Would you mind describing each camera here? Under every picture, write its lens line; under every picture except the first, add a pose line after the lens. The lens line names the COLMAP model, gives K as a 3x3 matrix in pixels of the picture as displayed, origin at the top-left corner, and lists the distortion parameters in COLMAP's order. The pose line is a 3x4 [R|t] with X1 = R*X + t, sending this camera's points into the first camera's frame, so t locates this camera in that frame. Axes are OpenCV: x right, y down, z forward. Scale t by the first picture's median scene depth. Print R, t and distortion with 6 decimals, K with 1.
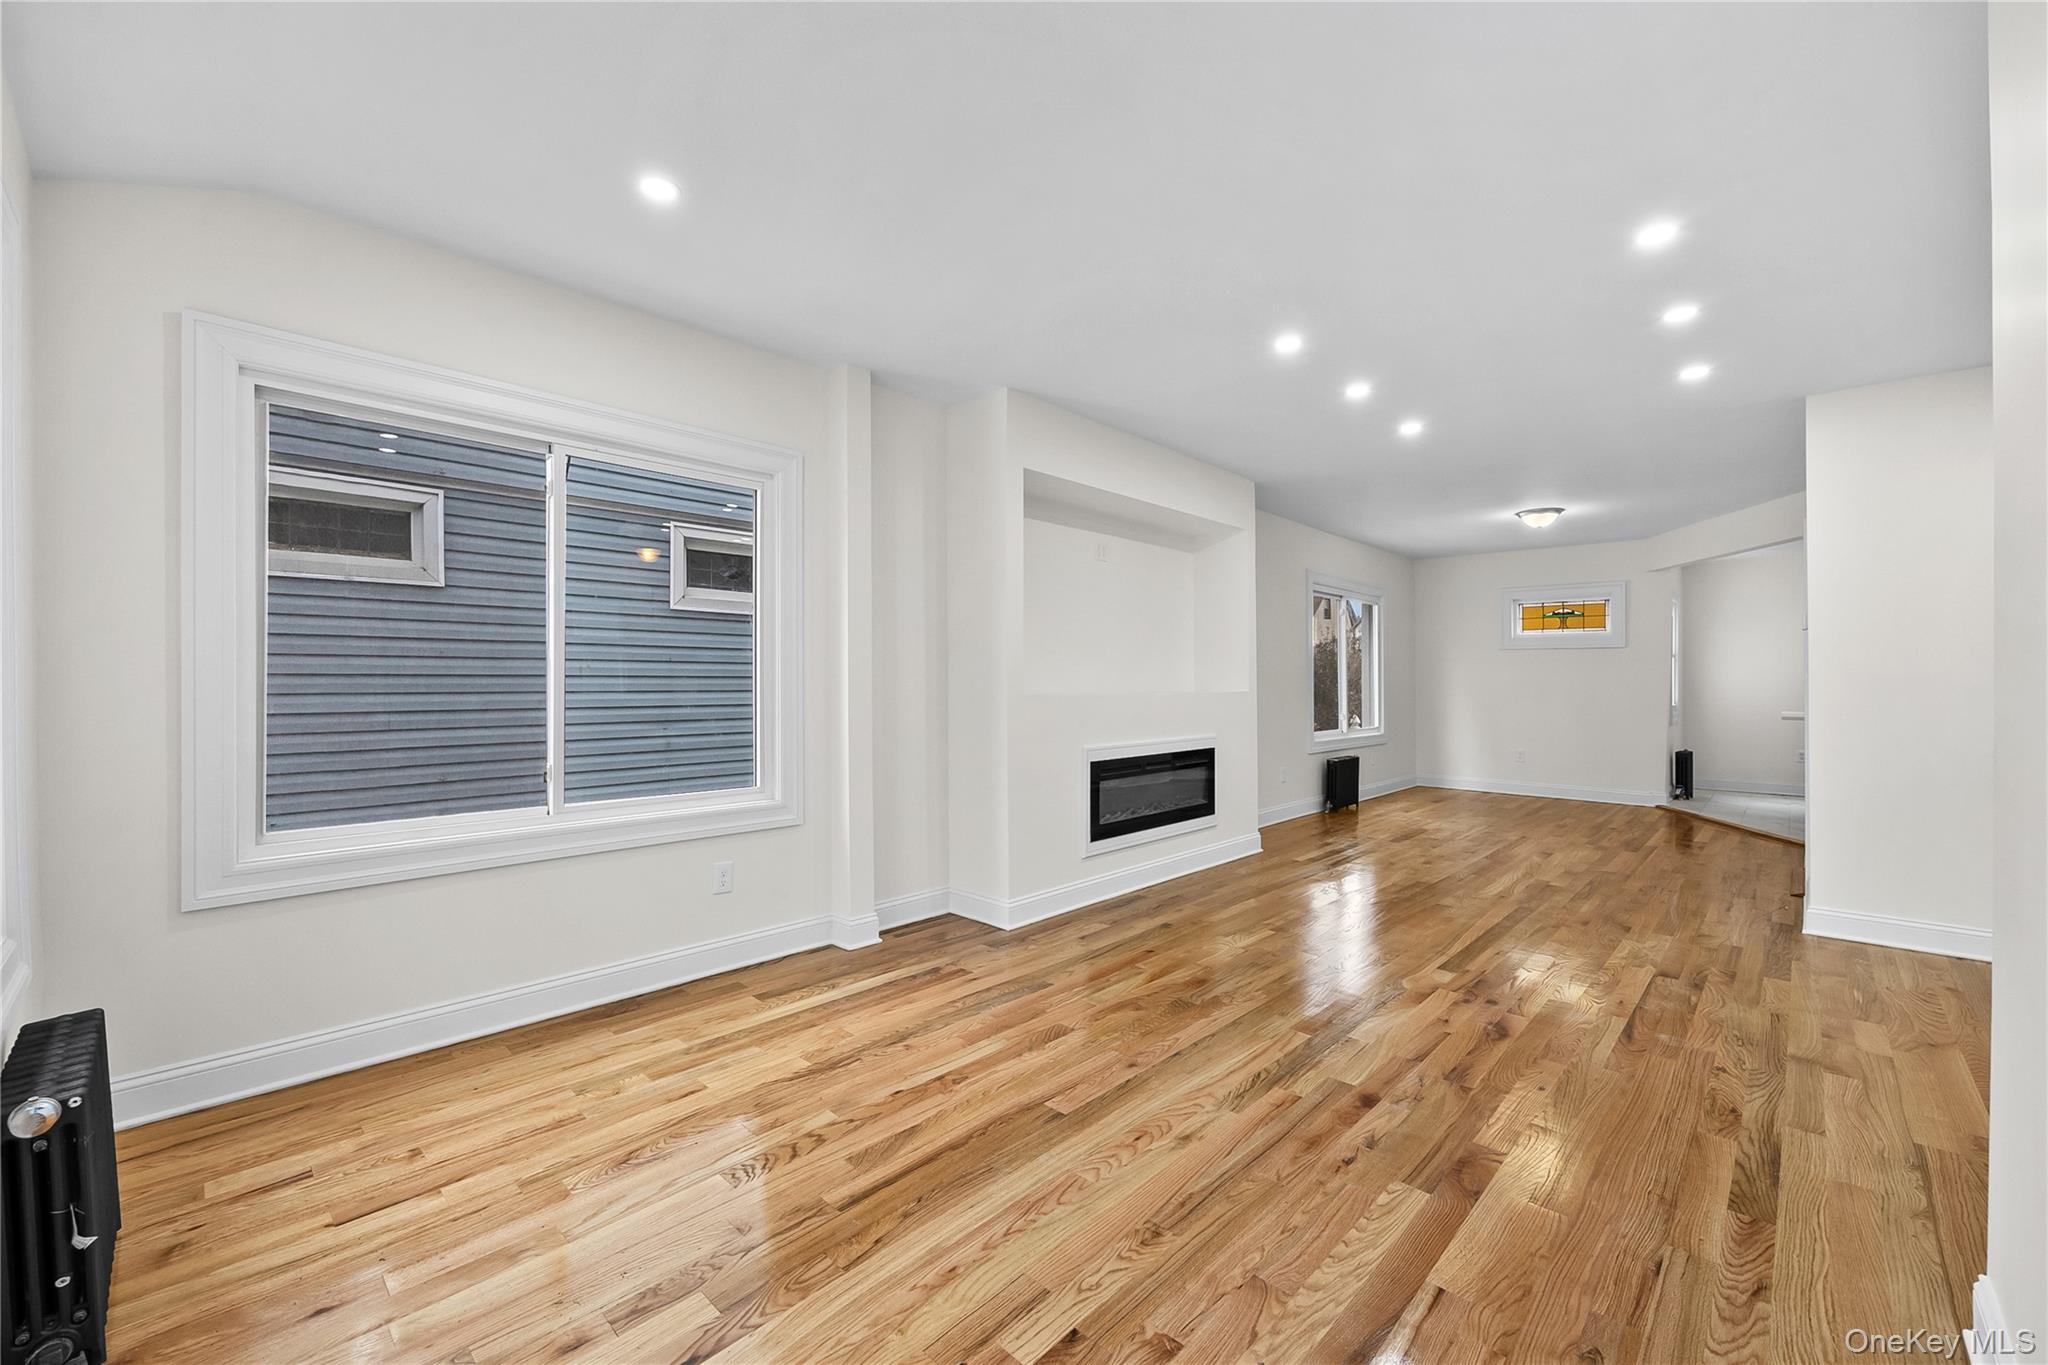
lens RADIAL K [[829.6, 0, 995.1], [0, 829.6, 676.0], [0, 0, 1]] dist [0.004655, -0.000023]
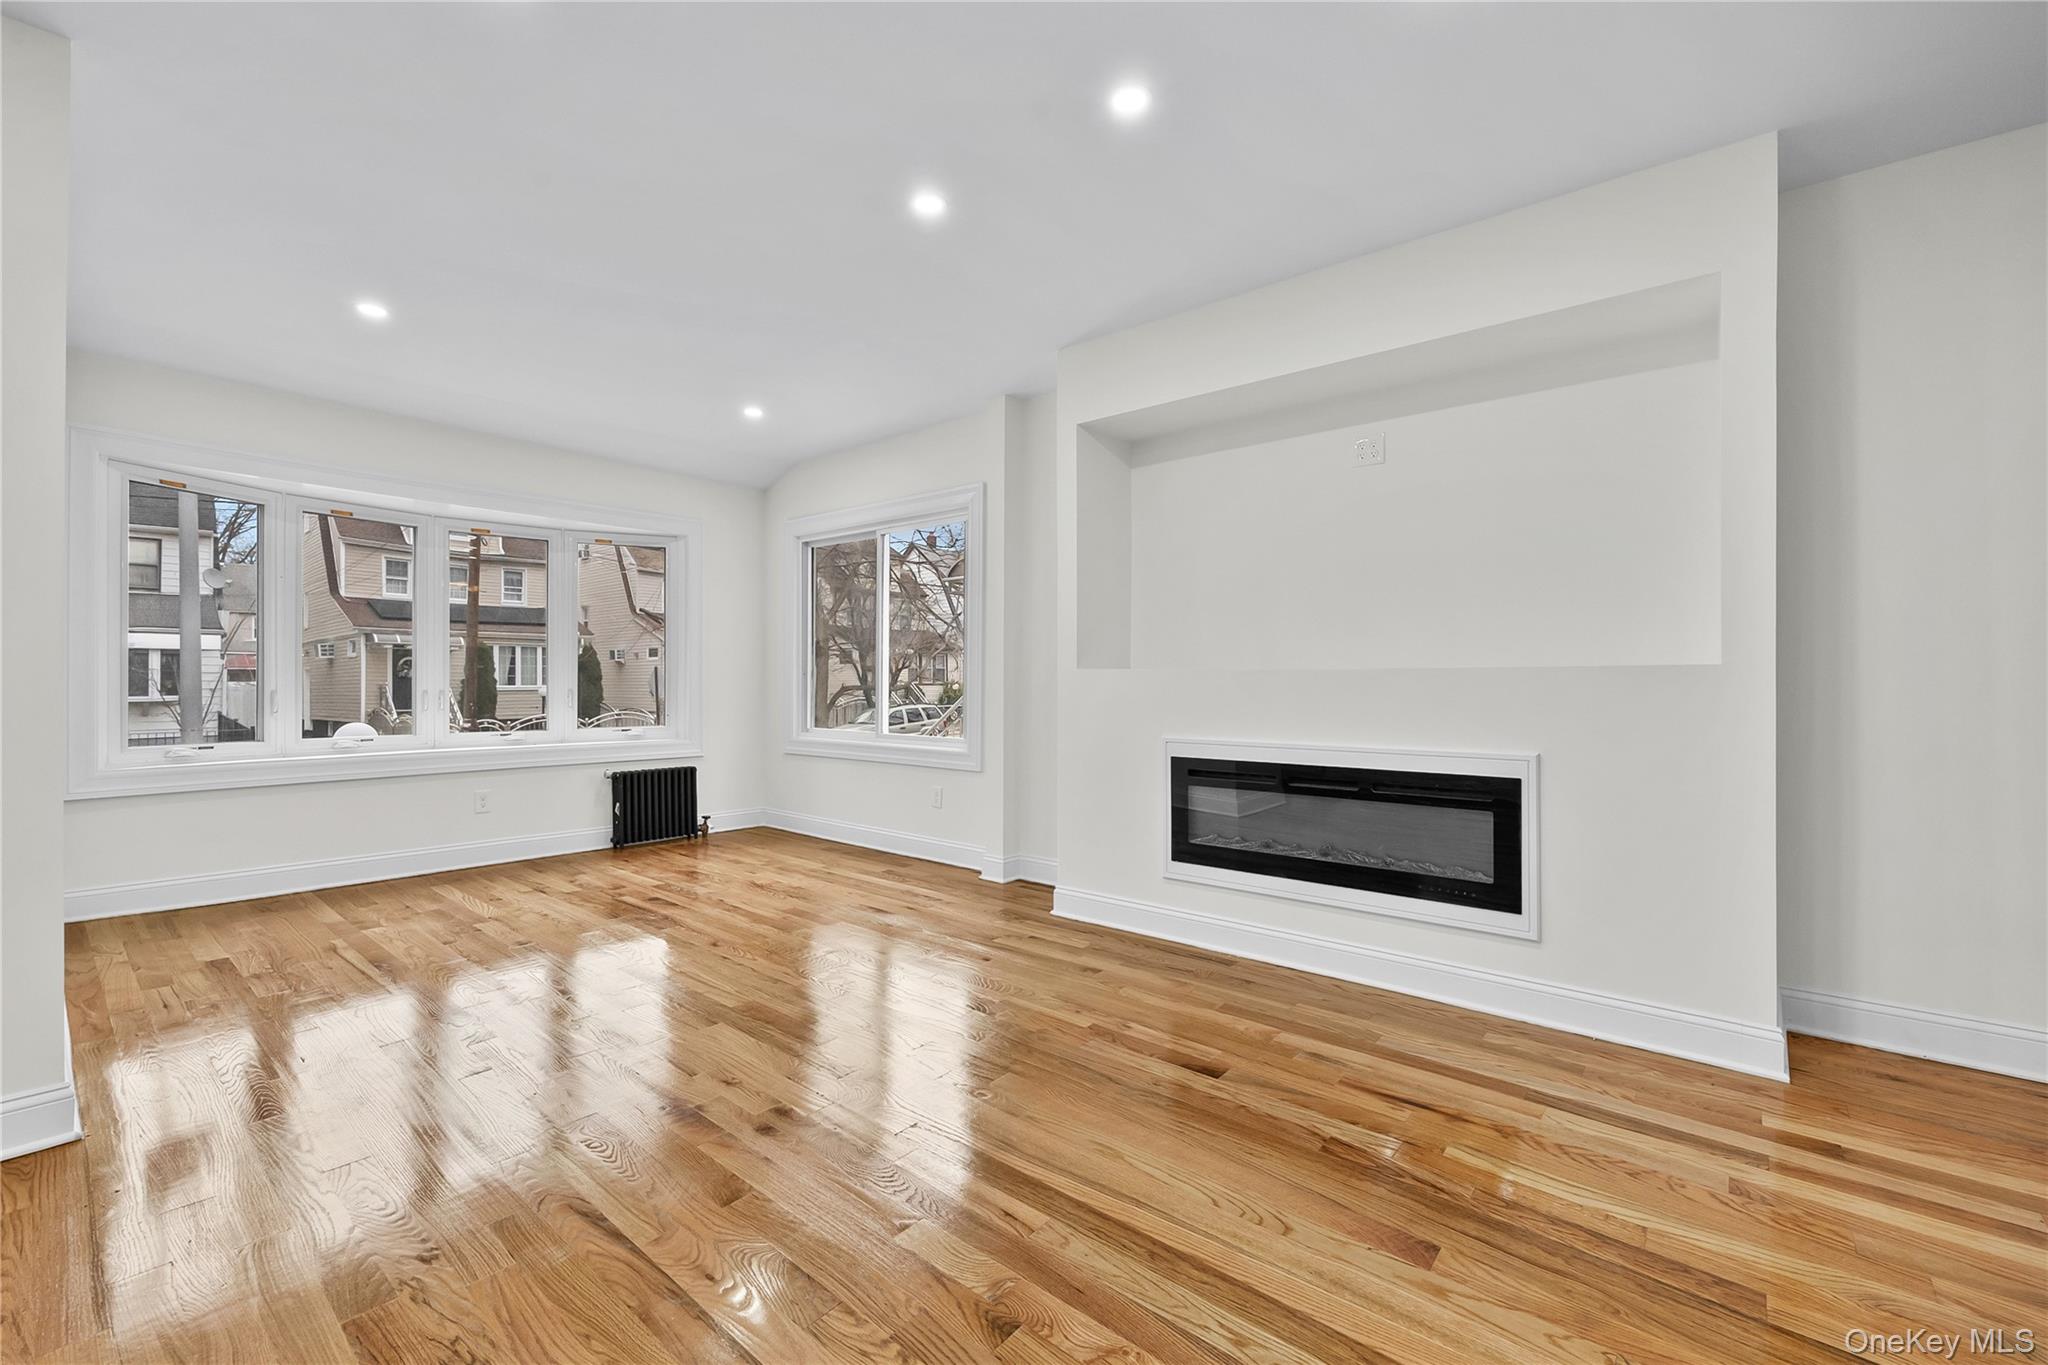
lens RADIAL K [[829.6, 0, 1035.5], [0, 829.6, 688.4], [0, 0, 1]] dist [0.004655, -0.000023]
pose [[0.089685, 0.005613, -0.995954, 0.983854], [0.002234, 0.999980, 0.005837, 0.038912], [0.995968, -0.002749, 0.089671, 0.905196]]
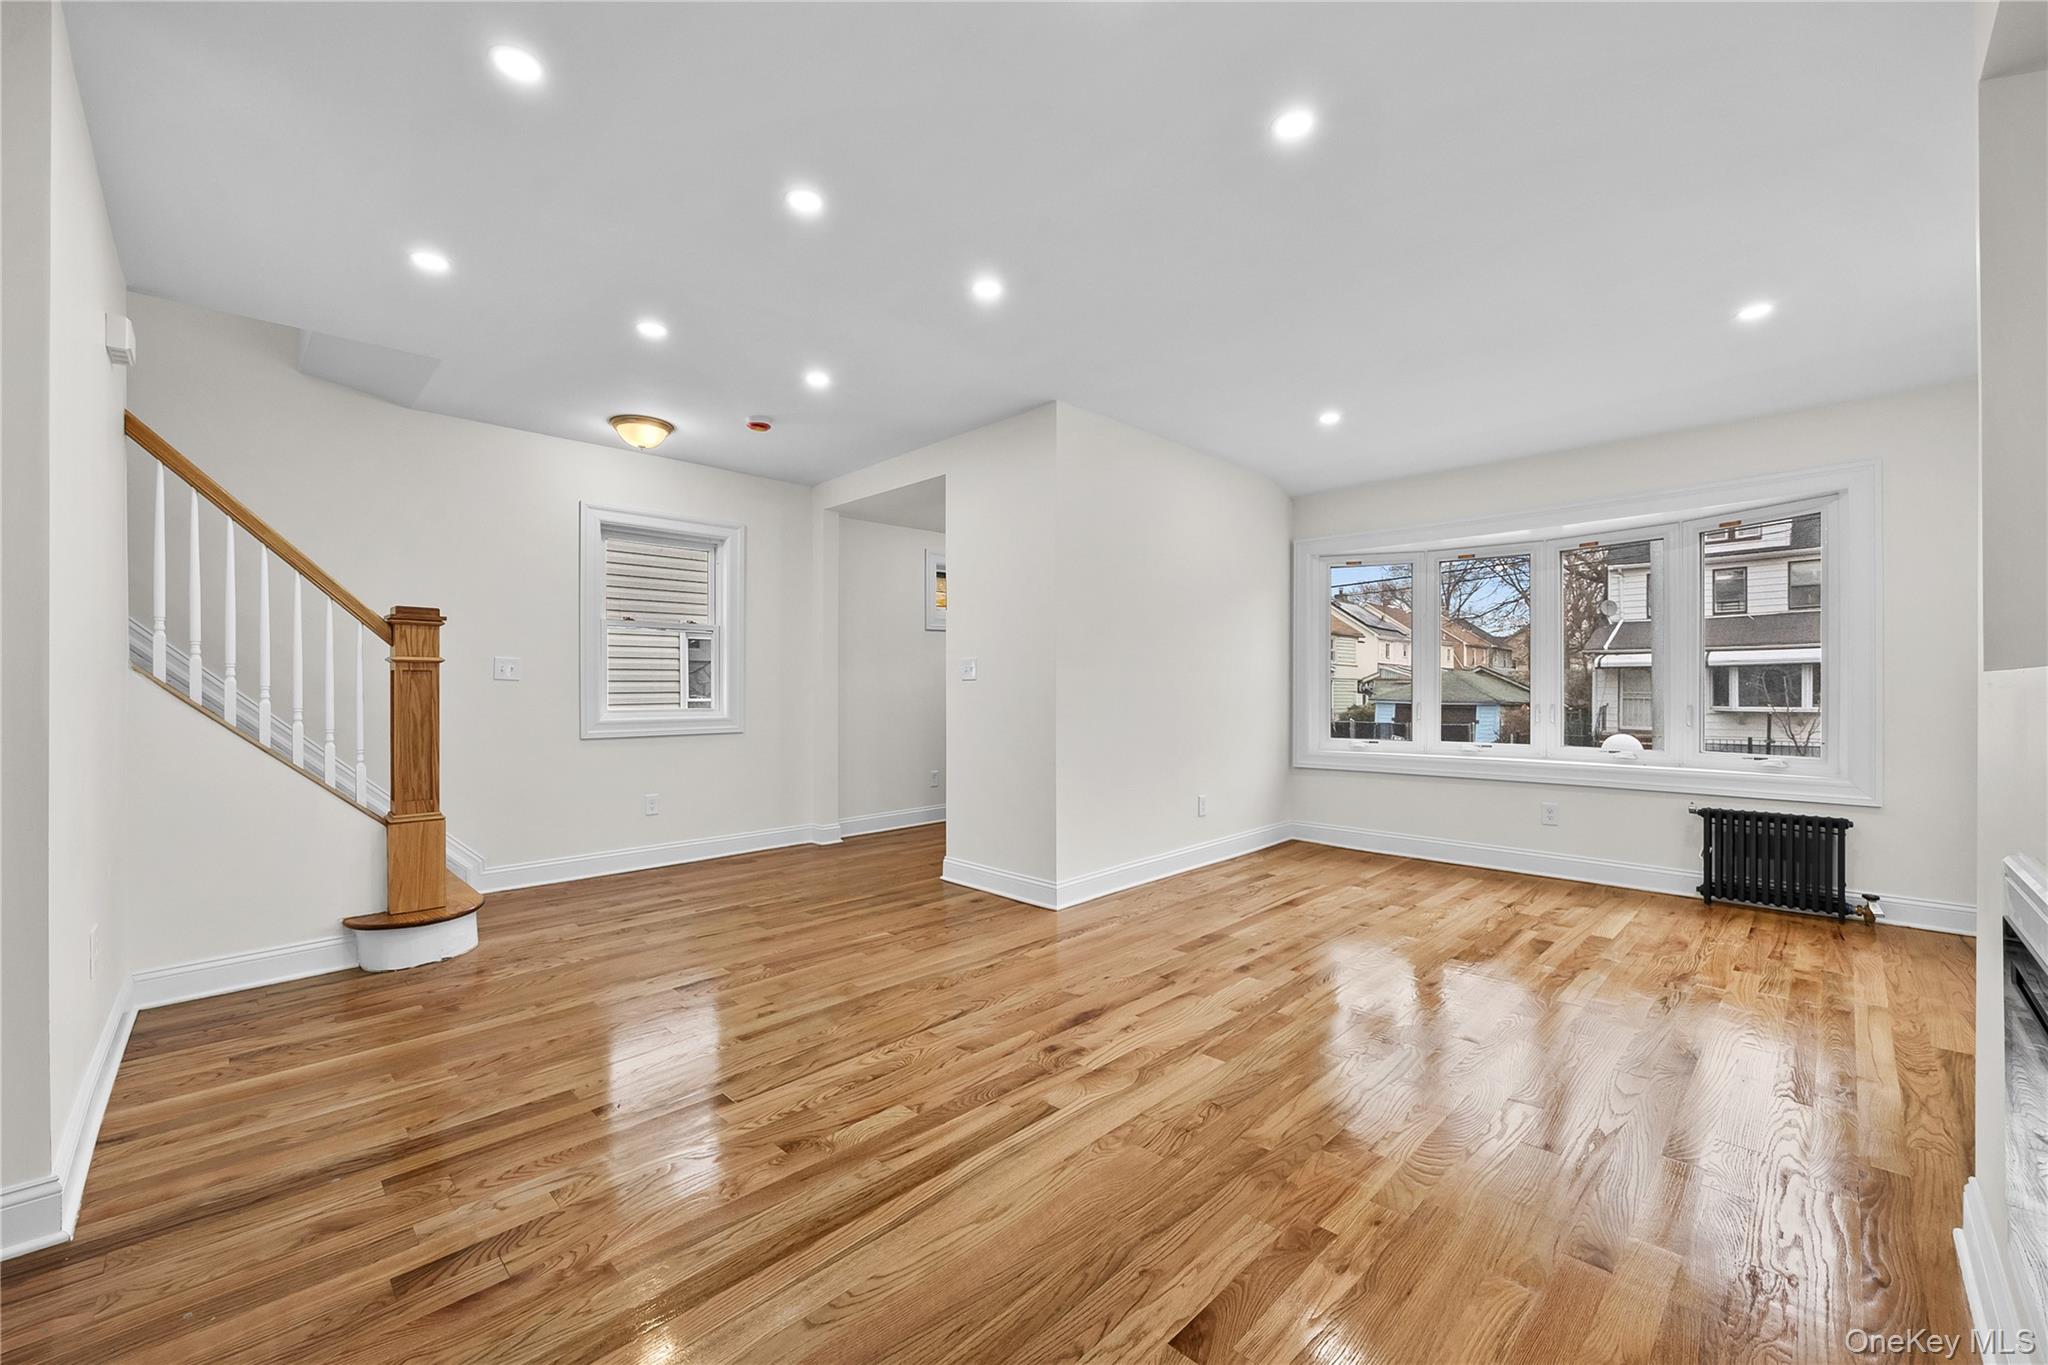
lens RADIAL K [[829.6, 0, 1030.4], [0, 829.6, 699.6], [0, 0, 1]] dist [0.004655, -0.000023]
pose [[-0.999932, -0.001214, -0.011608, 0.493781], [-0.001267, 0.999989, 0.004526, 0.034578], [0.011602, 0.004540, -0.999922, 1.430929]]
